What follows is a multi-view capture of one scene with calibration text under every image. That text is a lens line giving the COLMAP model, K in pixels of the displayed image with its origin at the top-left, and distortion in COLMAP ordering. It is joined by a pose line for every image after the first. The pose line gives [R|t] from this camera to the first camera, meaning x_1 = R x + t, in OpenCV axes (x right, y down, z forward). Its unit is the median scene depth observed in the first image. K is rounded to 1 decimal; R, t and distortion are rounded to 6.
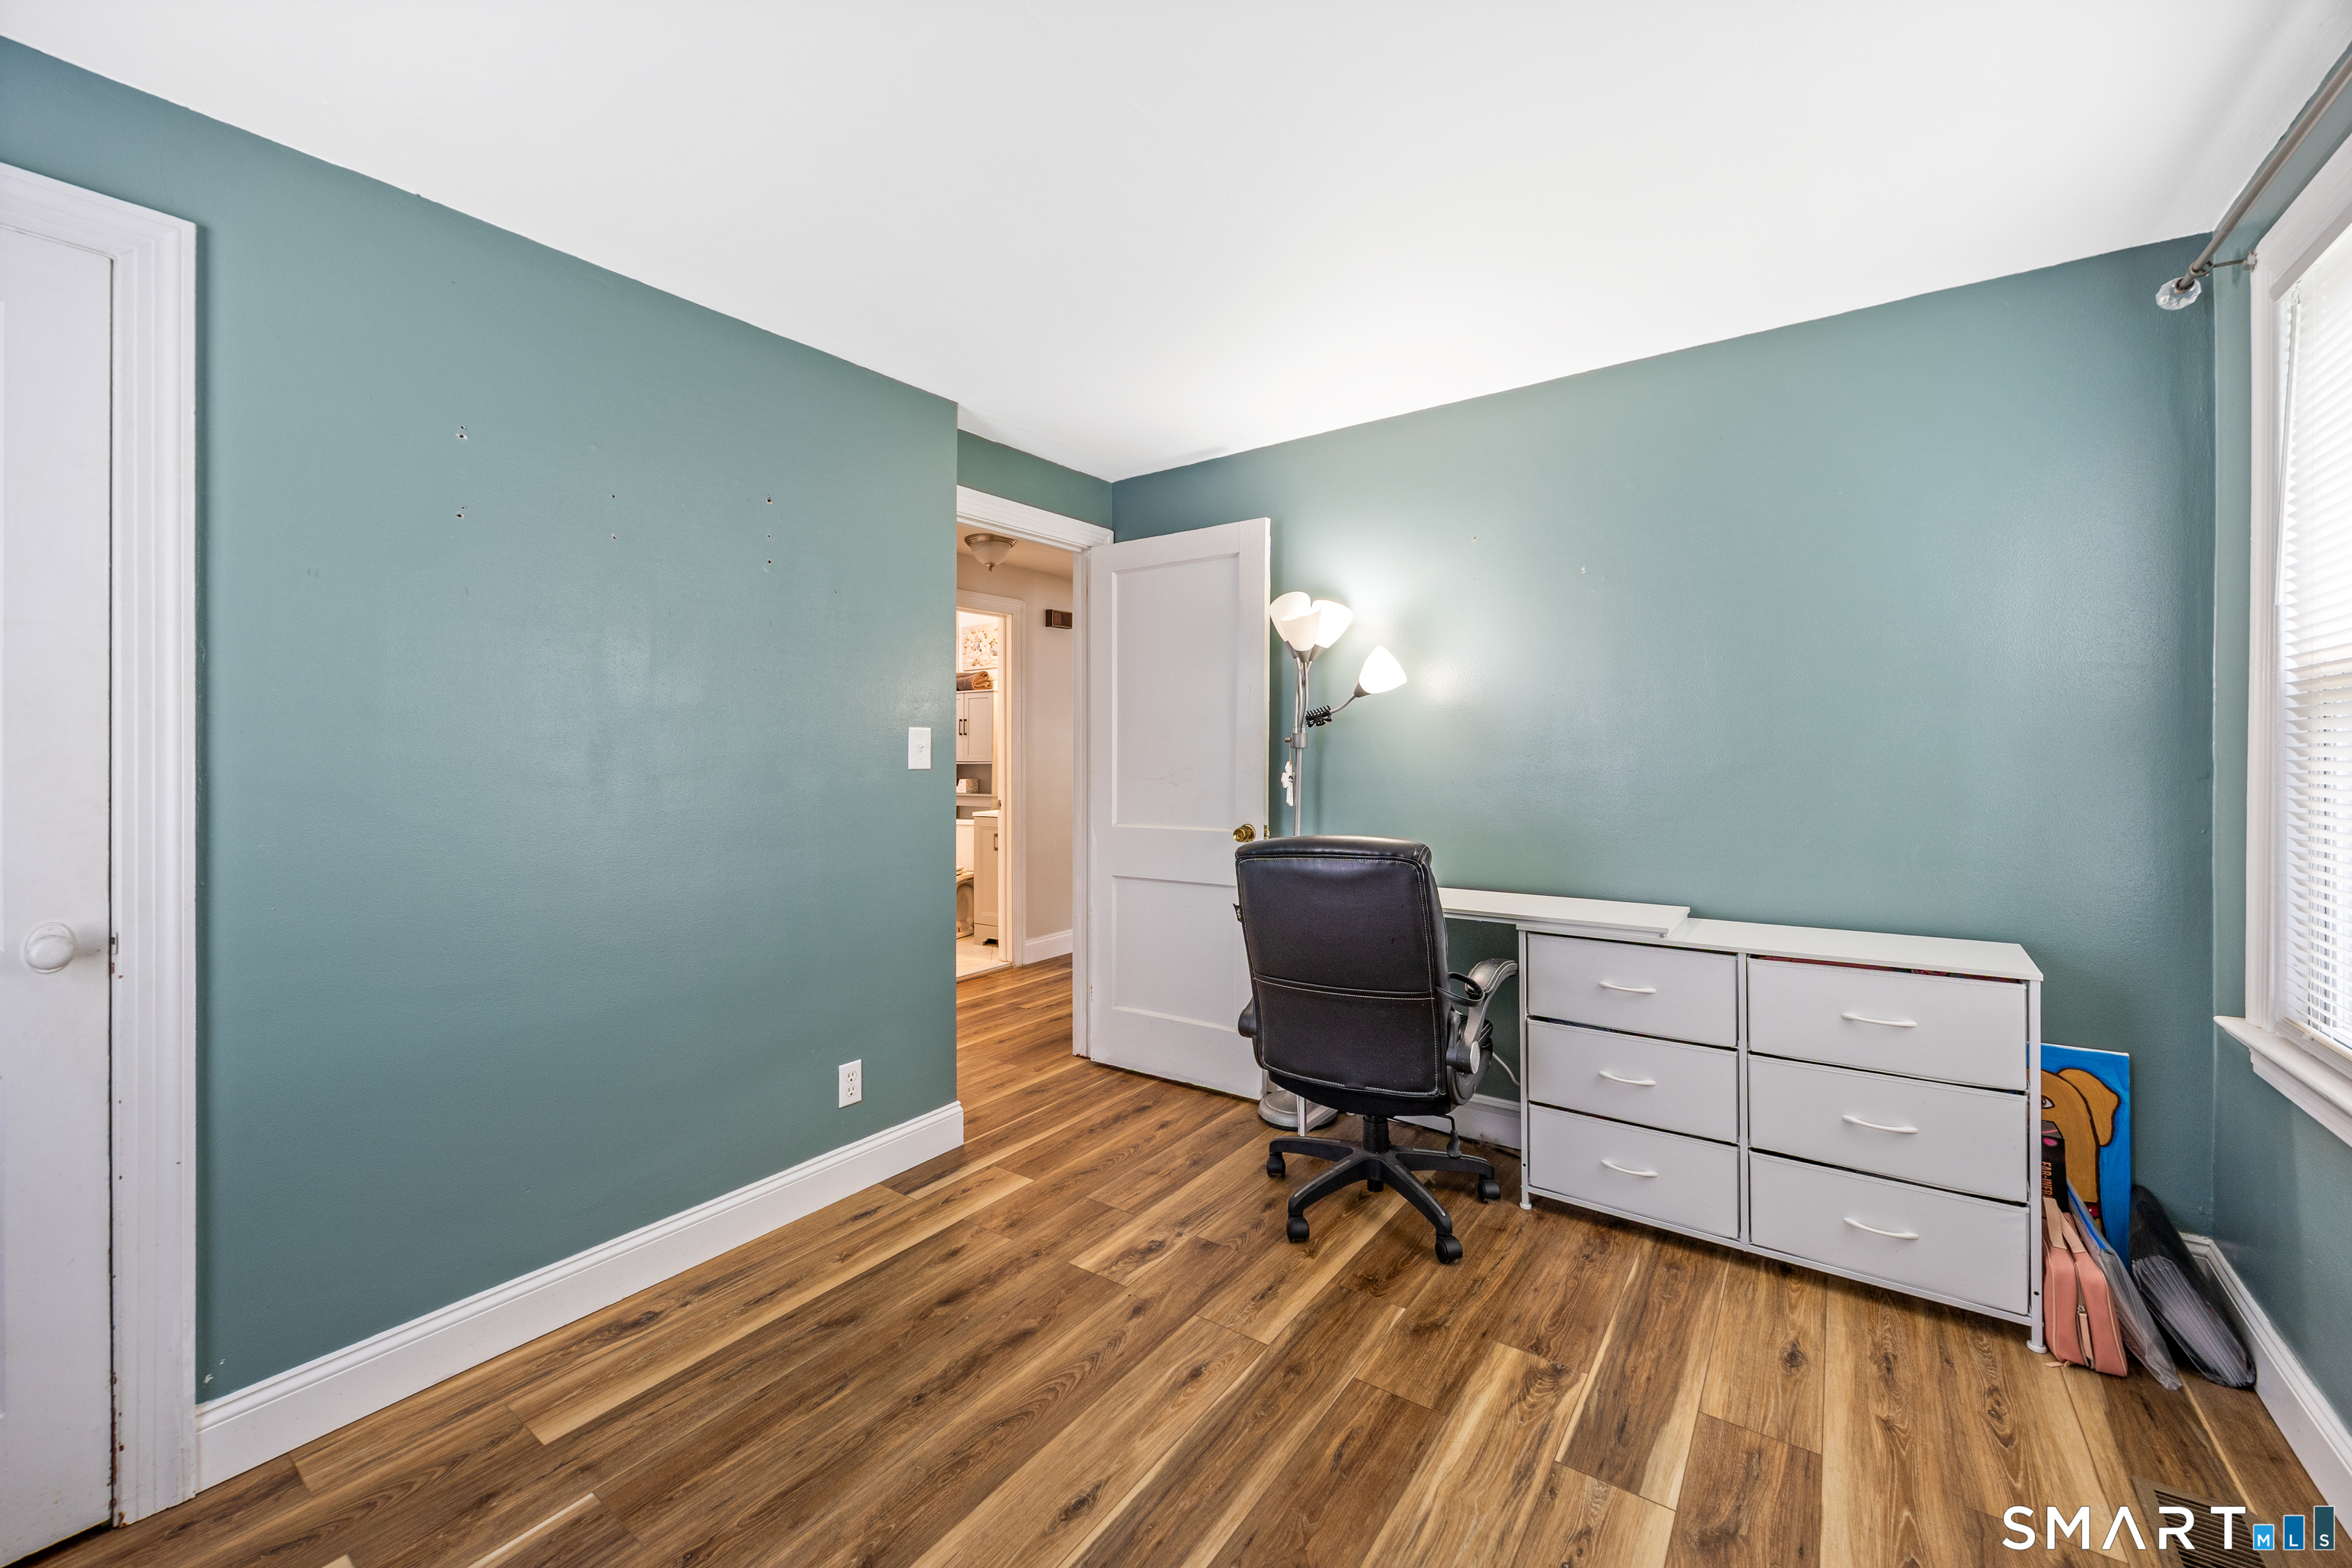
lens RADIAL K [[924.7, 0, 1178.5], [0, 924.7, 760.6], [0, 0, 1]] dist [-0.003420, 0.000111]
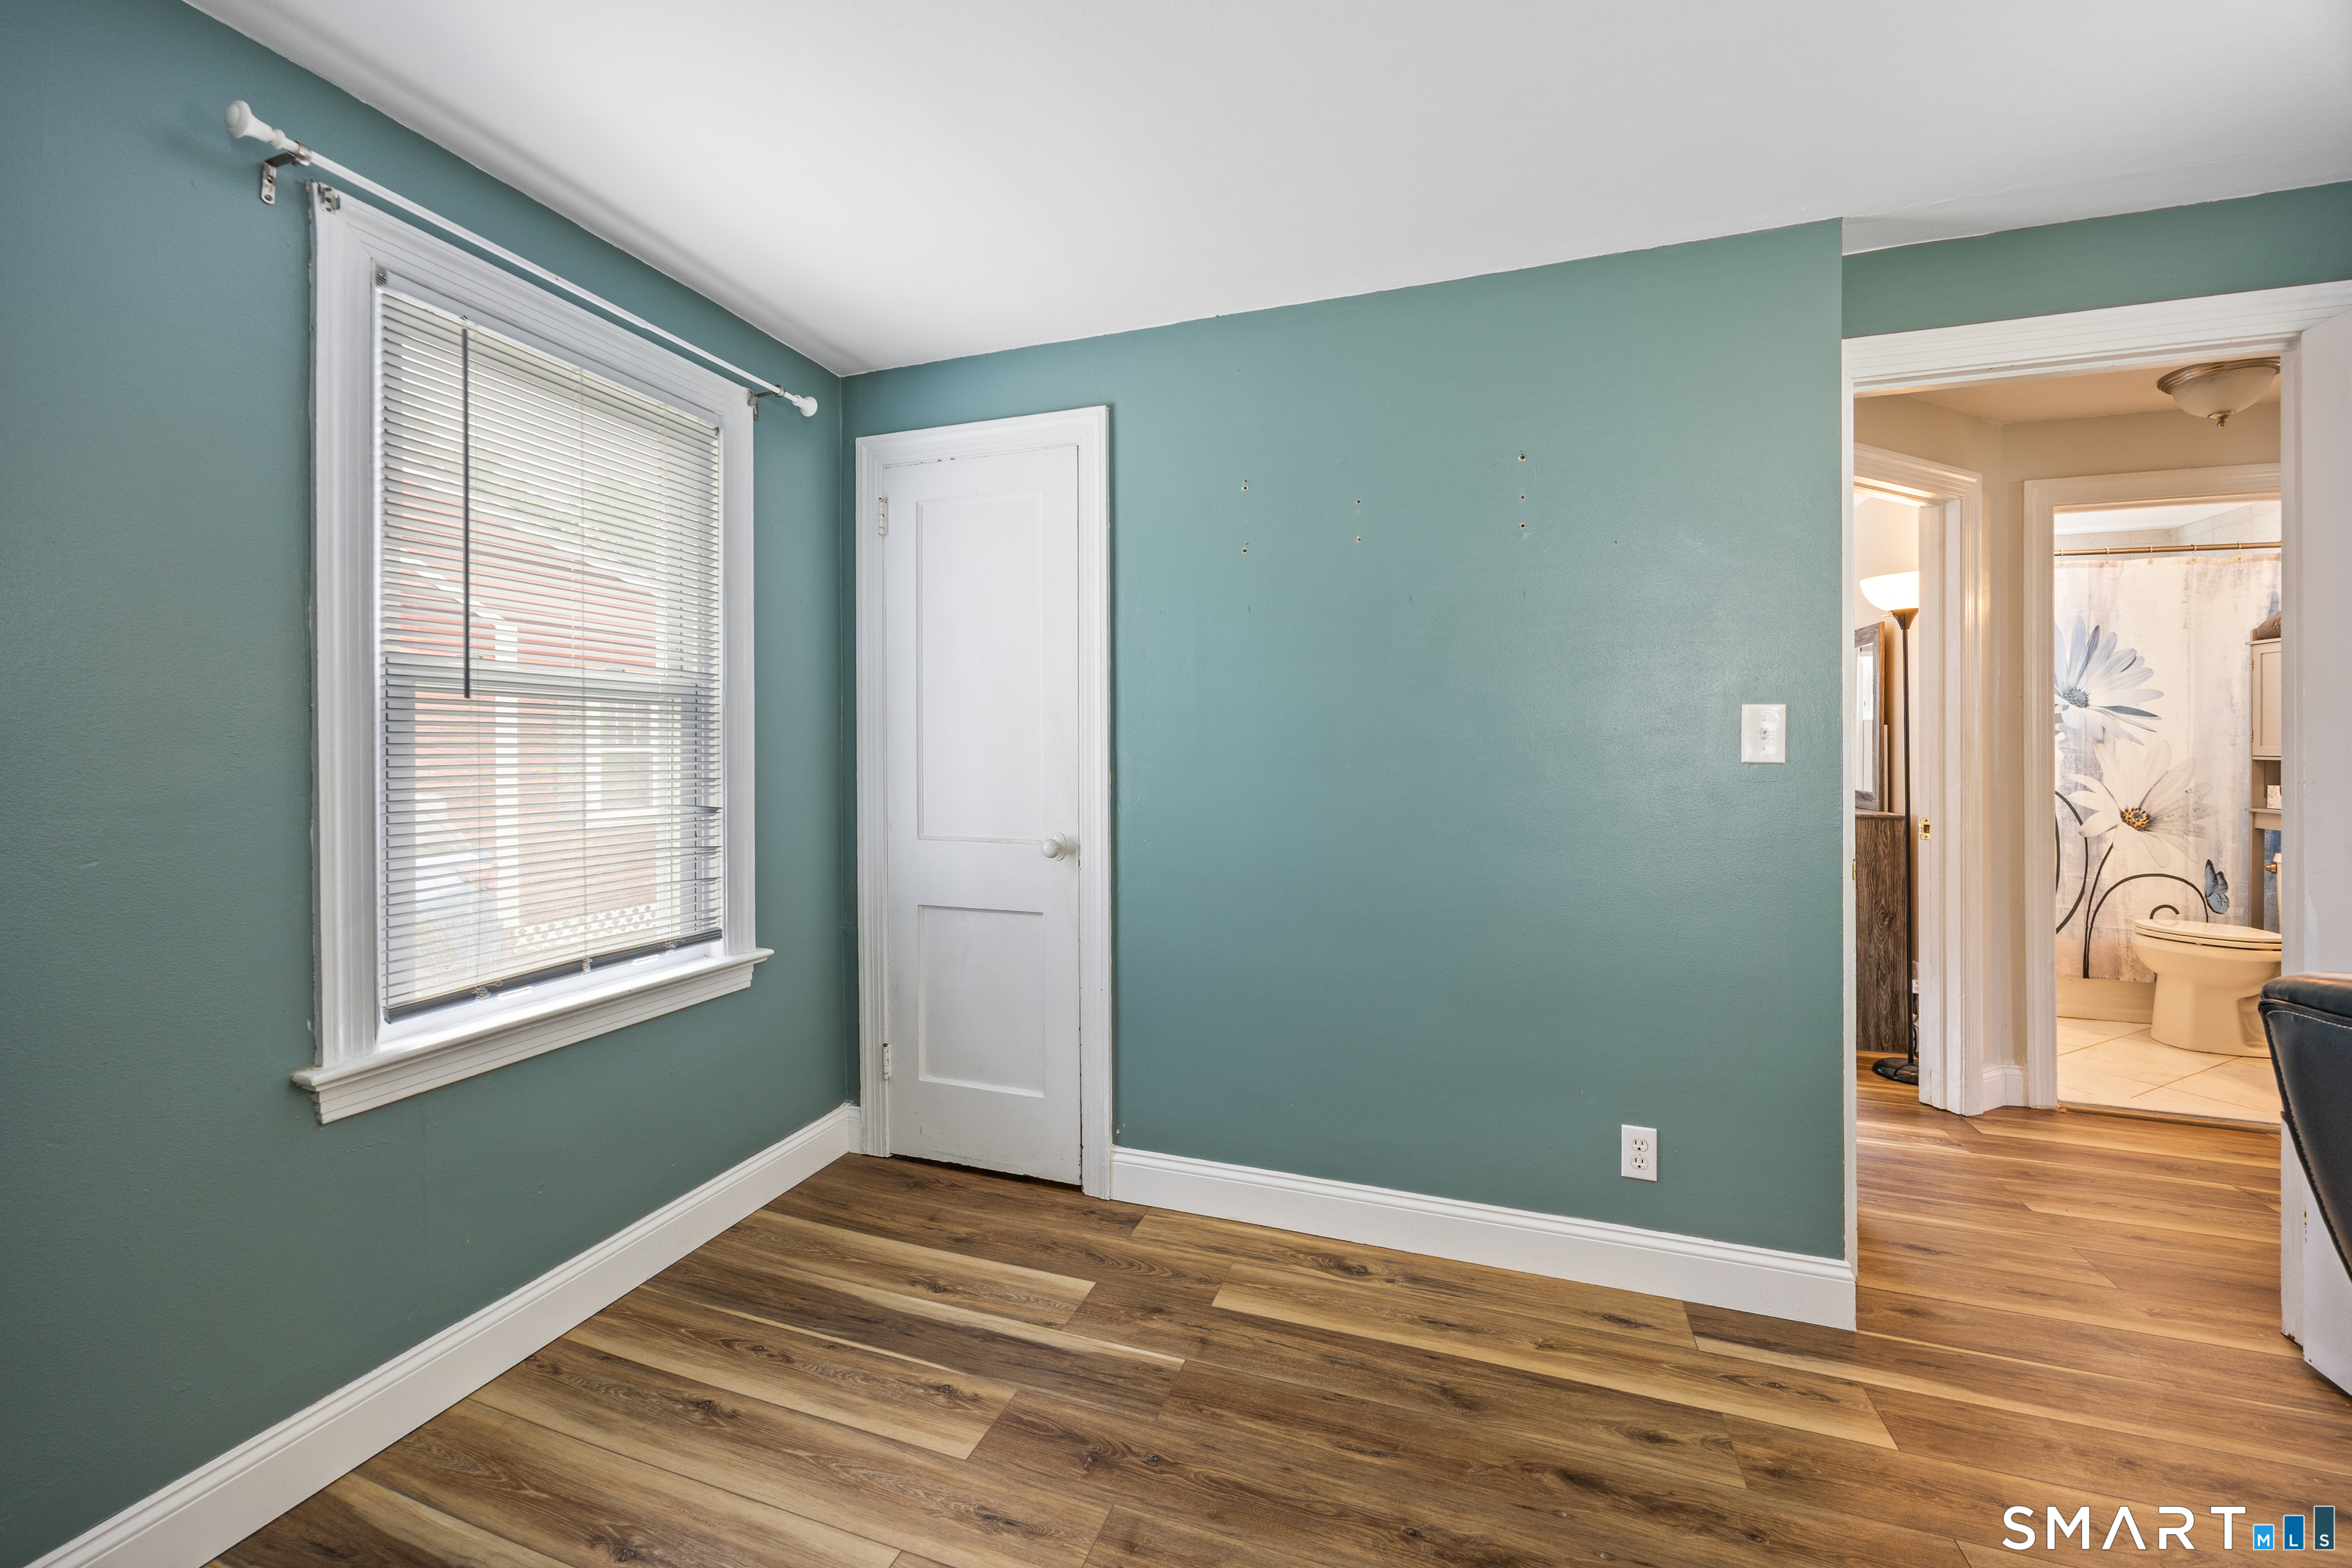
lens RADIAL K [[924.7, 0, 1169.0], [0, 924.7, 738.5], [0, 0, 1]] dist [-0.003420, 0.000111]
pose [[0.277922, 0.007626, -0.960574, 0.393693], [-0.013641, 0.999899, 0.003991, -0.008415], [0.960507, 0.011994, 0.277997, 0.509546]]
